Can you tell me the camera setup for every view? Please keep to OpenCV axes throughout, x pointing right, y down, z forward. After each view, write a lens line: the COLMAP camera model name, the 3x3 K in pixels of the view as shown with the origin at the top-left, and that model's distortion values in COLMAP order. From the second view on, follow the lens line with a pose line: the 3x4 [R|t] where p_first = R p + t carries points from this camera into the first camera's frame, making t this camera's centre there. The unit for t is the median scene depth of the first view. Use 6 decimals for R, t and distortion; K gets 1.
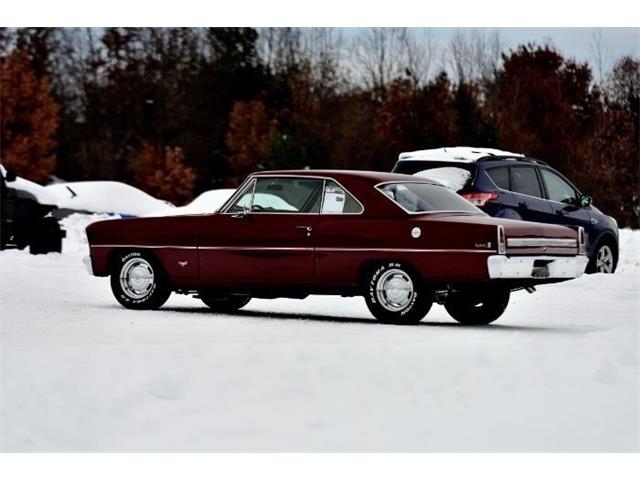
lens RADIAL K [[3870.1, 0, 320.0], [0, 3870.1, 240.0], [0, 0, 1]] dist [0.724423, 8.793144]
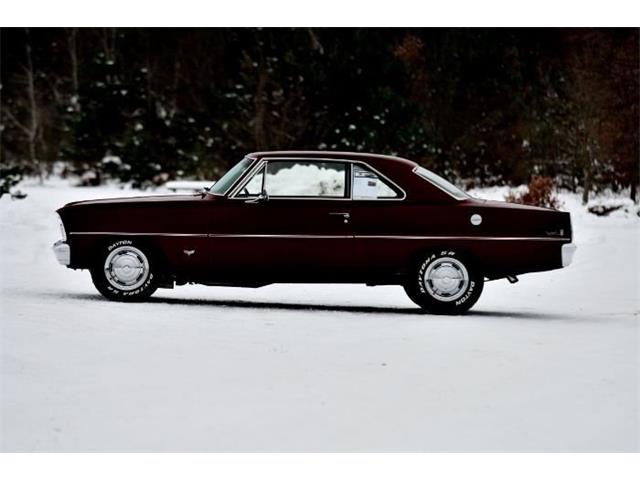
lens RADIAL K [[3870.1, 0, 320.0], [0, 3870.1, 240.0], [0, 0, 1]] dist [0.724423, 8.793144]
pose [[0.847960, -0.014196, 0.529870, -0.514577], [-0.002313, 0.999533, 0.030481, -0.025940], [-0.530055, -0.027072, 0.847531, 0.201059]]
